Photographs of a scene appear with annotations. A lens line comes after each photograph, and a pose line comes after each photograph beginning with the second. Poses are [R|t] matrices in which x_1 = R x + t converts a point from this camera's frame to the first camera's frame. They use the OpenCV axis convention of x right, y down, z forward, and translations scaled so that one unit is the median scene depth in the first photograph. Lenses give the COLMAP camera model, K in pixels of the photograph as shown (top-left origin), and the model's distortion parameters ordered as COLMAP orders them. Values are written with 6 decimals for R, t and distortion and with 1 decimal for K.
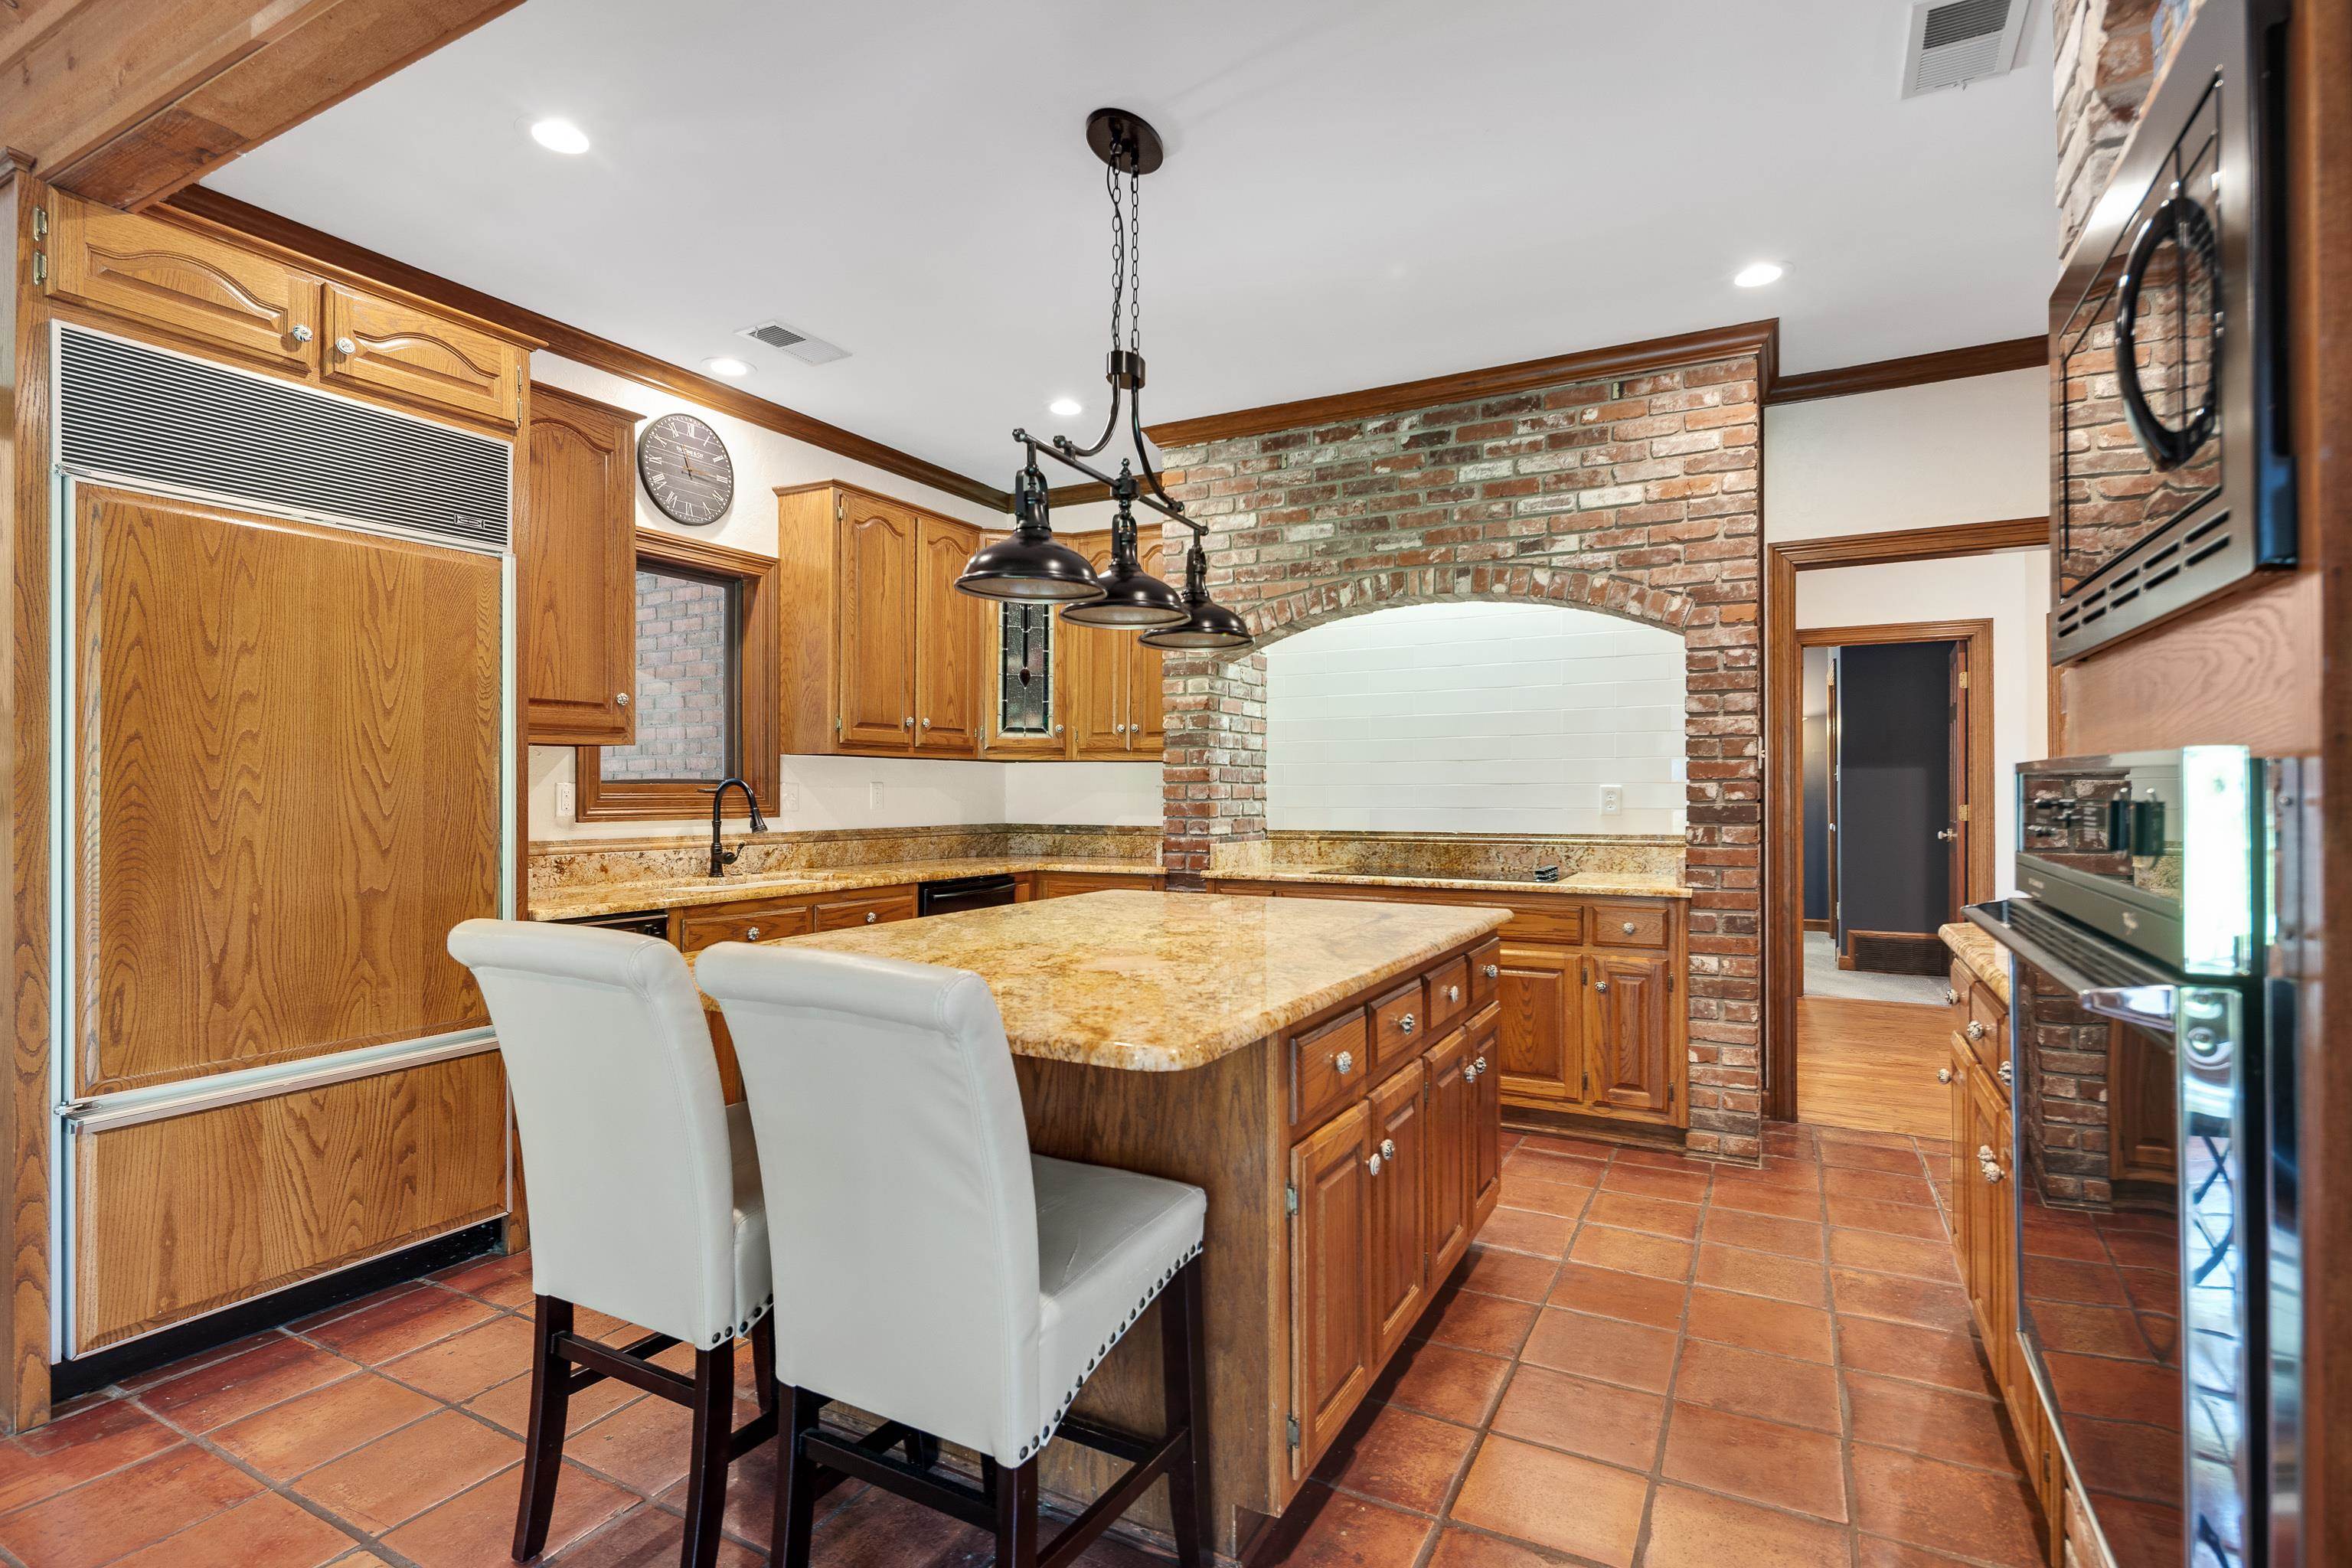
lens RADIAL K [[1135.3, 0, 1176.0], [0, 1135.3, 784.0], [0, 0, 1]] dist [-0.000195, -0.001226]
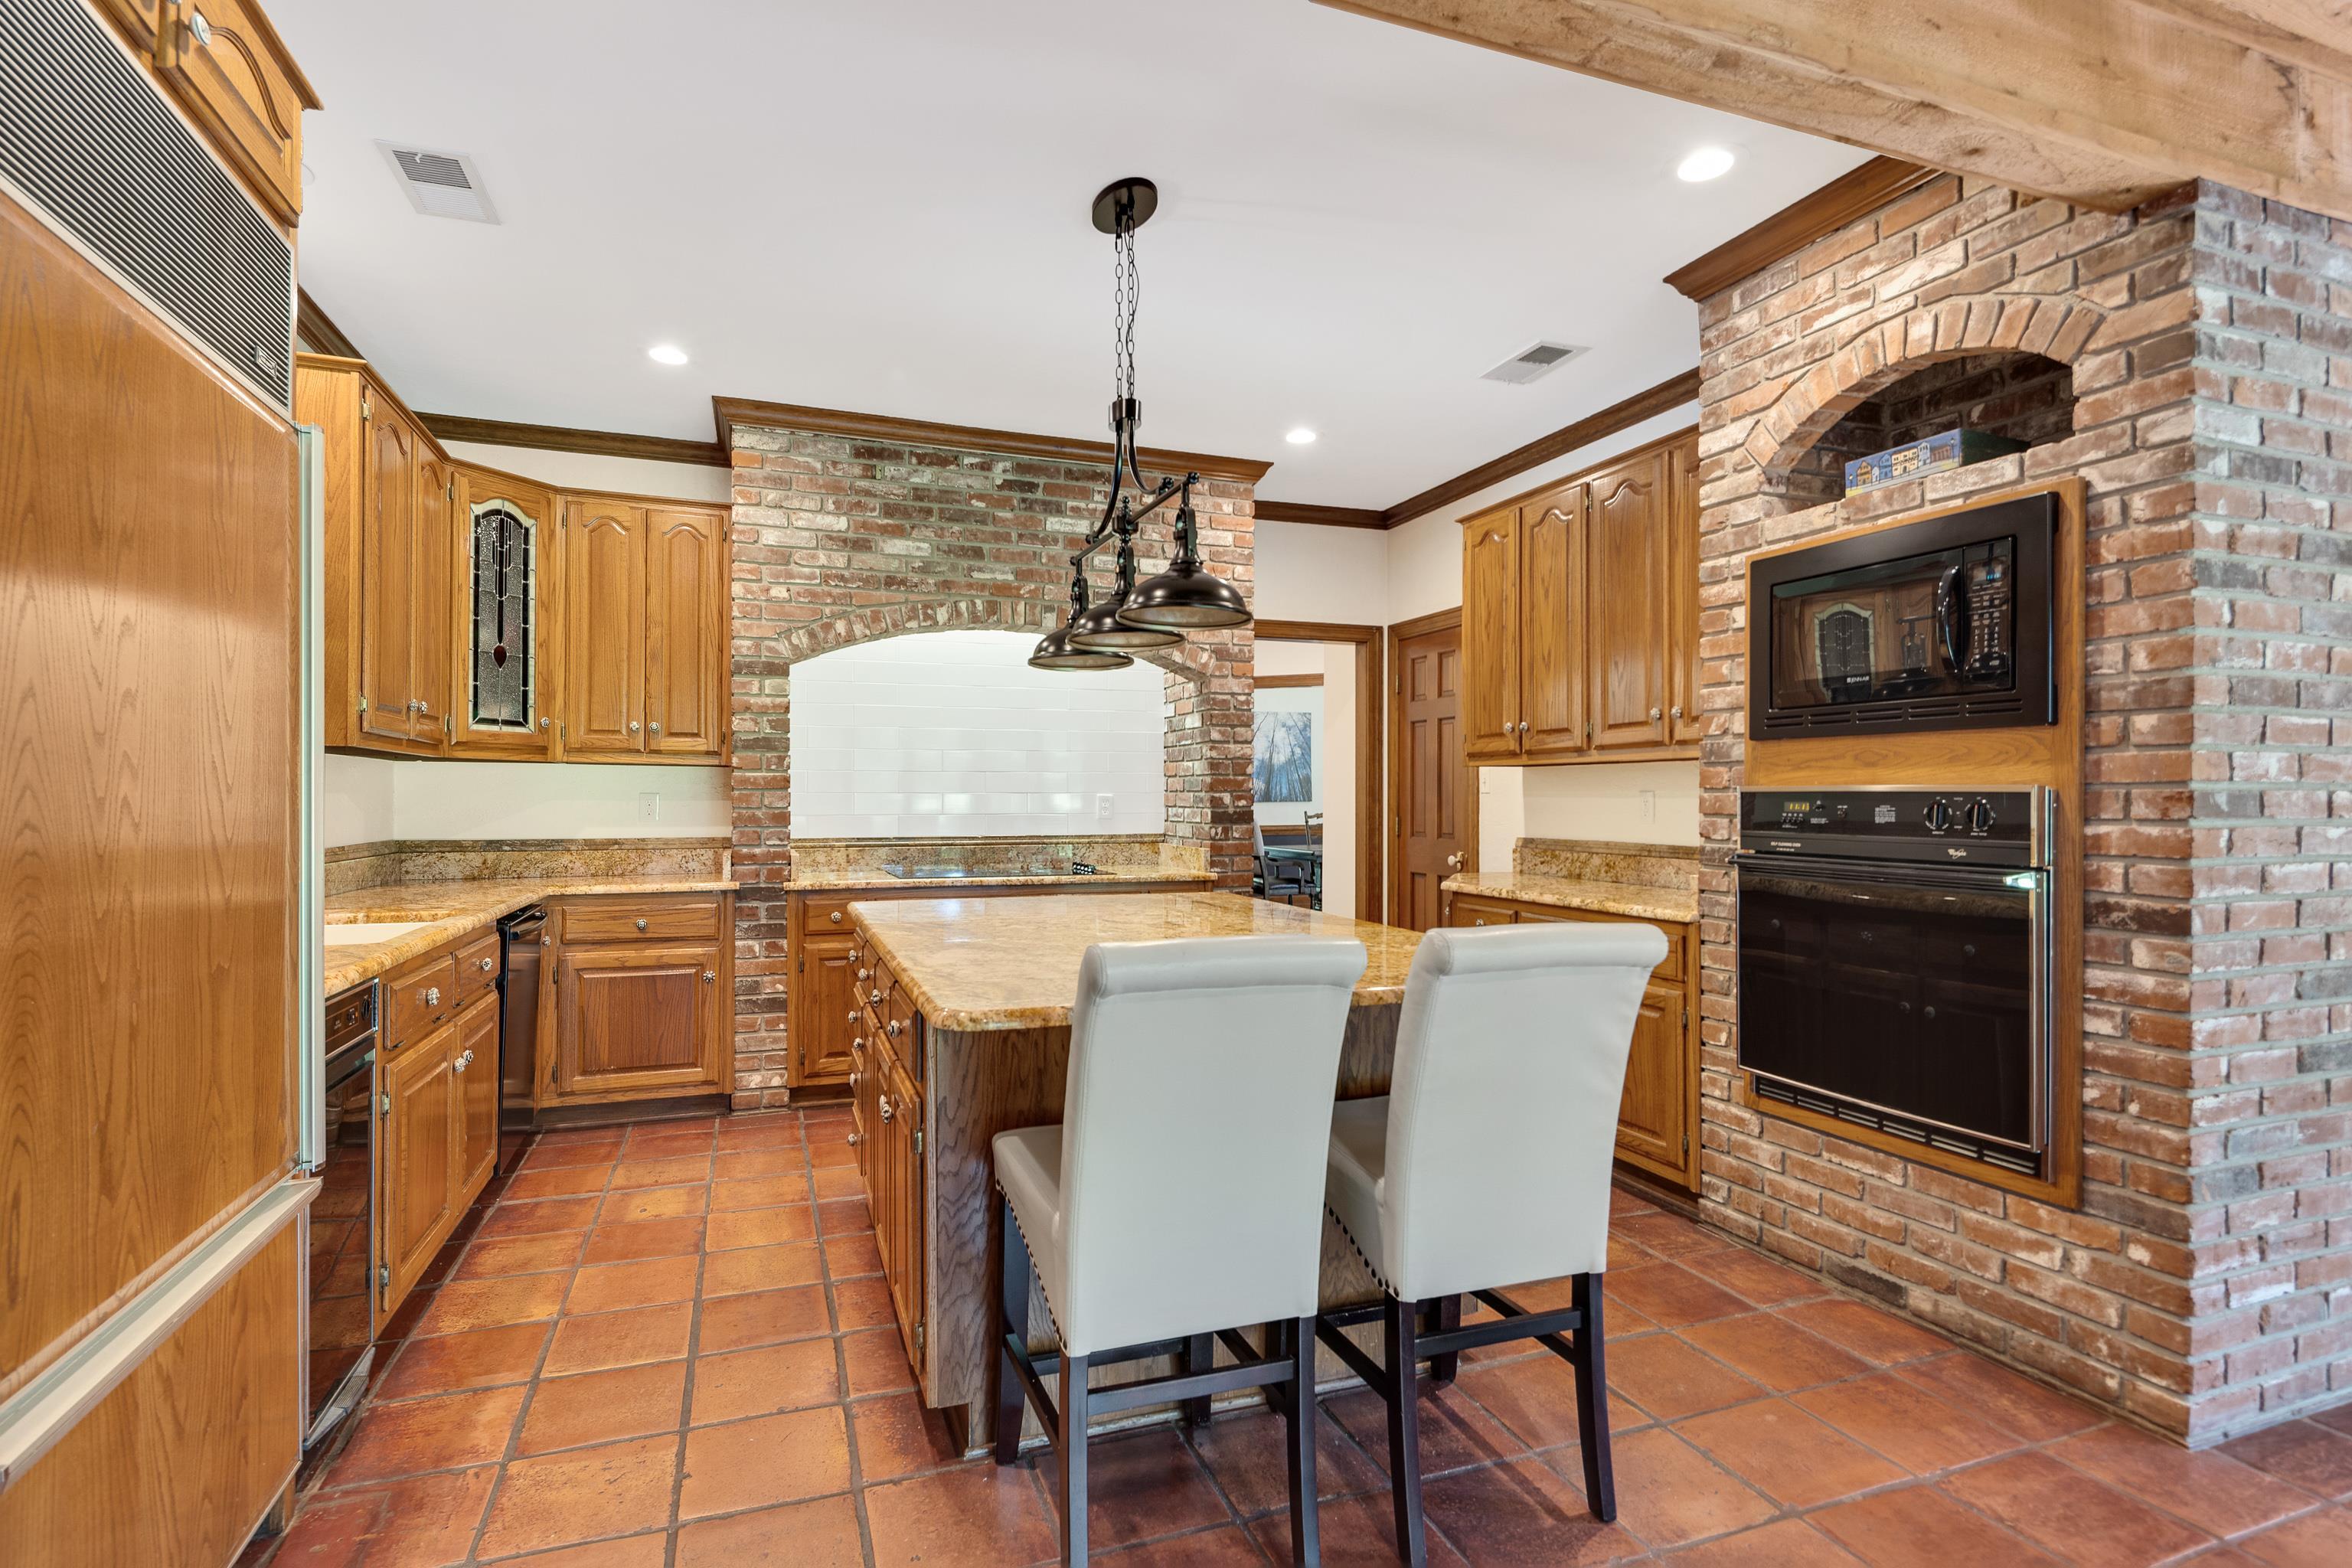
lens RADIAL K [[1123.0, 0, 1172.3], [0, 1123.0, 795.2], [0, 0, 1]] dist [0.002839, 0.000080]
pose [[0.658393, 0.003785, 0.752665, -0.513550], [-0.006462, 0.999979, 0.000624, 0.000623], [-0.752647, -0.005275, 0.658403, 0.152887]]
